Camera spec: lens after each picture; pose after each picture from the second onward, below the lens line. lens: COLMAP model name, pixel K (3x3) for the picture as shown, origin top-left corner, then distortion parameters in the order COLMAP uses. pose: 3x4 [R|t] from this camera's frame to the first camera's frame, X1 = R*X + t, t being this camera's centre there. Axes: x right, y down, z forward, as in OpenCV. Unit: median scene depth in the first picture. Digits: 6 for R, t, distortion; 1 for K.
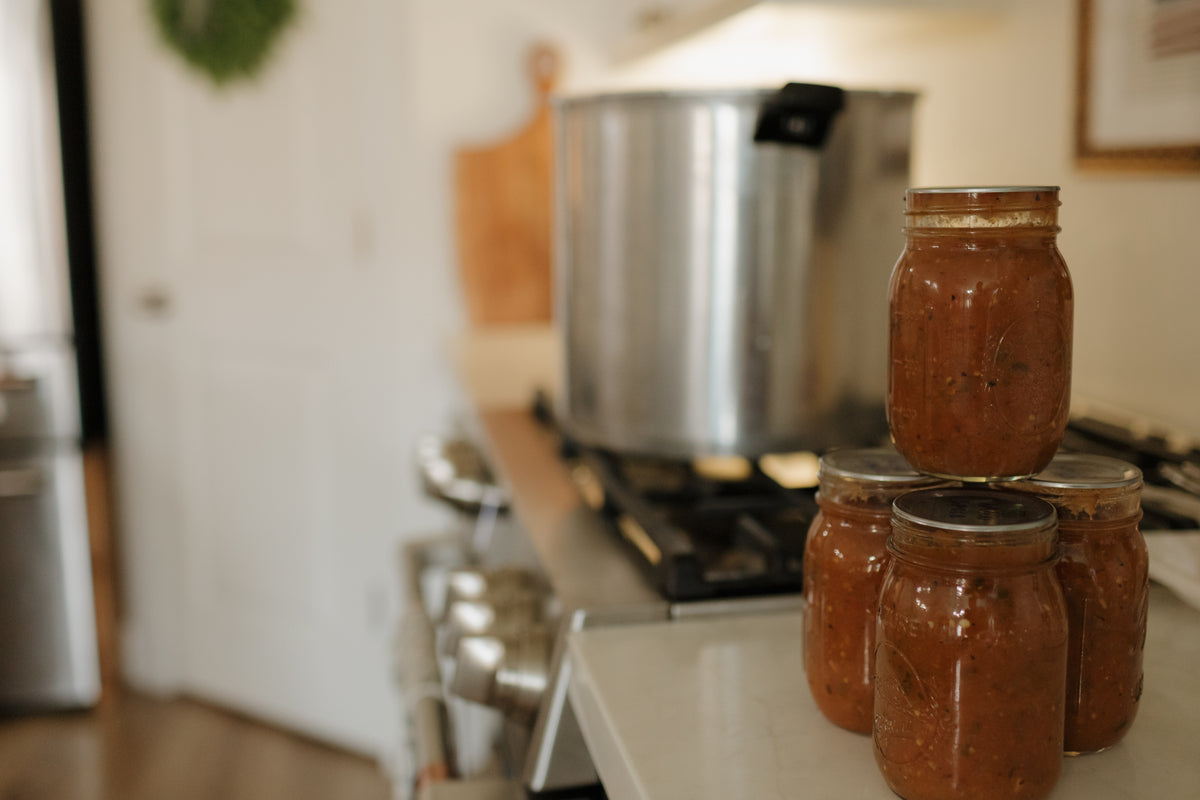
lens RADIAL K [[1193.5, 0, 600.0], [0, 1193.5, 400.0], [0, 0, 1]] dist [-0.015359, 0.000982]
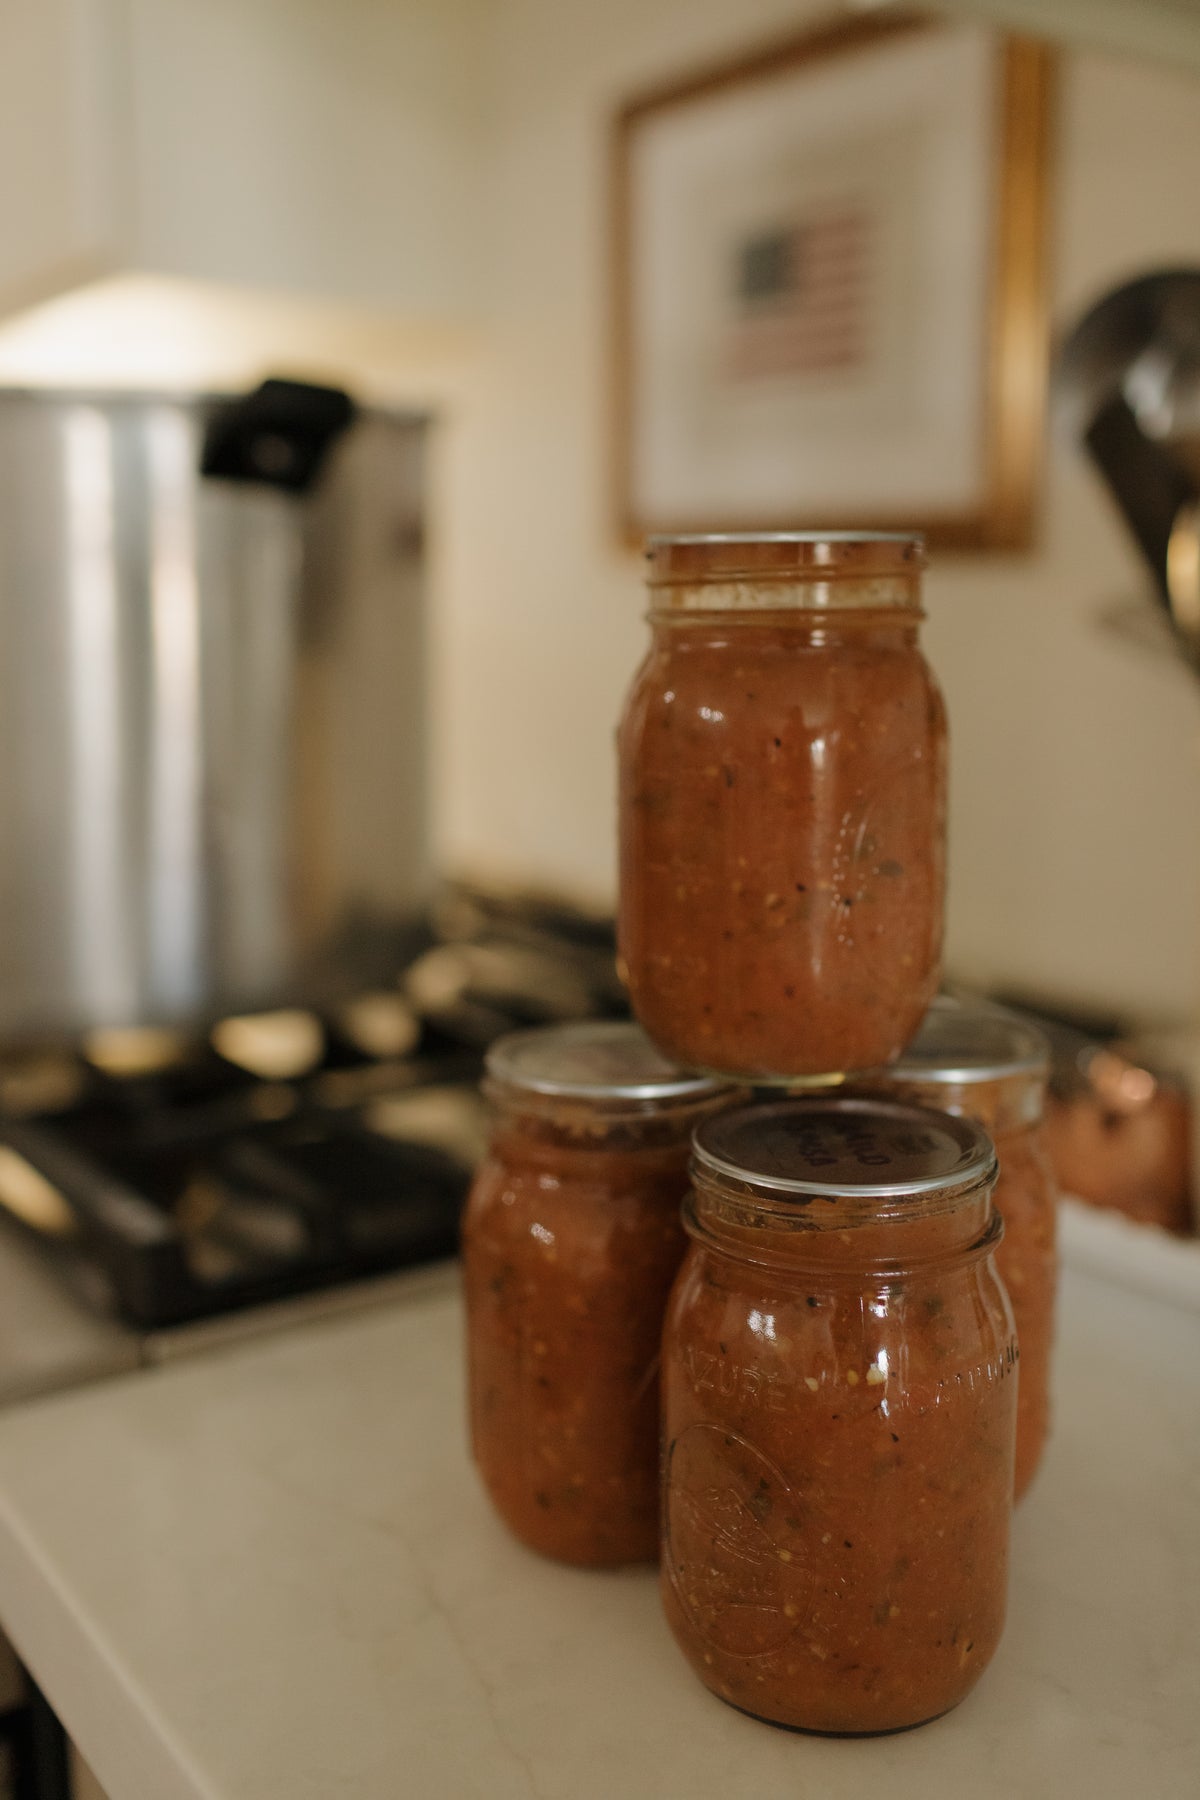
lens RADIAL K [[1790.2, 0, 589.5], [0, 1790.2, 910.5], [0, 0, 1]] dist [-0.015359, 0.000982]
pose [[0.919734, -0.062204, 0.387582, -0.085704], [0.060721, 0.998025, 0.016084, -0.029251], [-0.387818, 0.008741, 0.921695, 0.303460]]
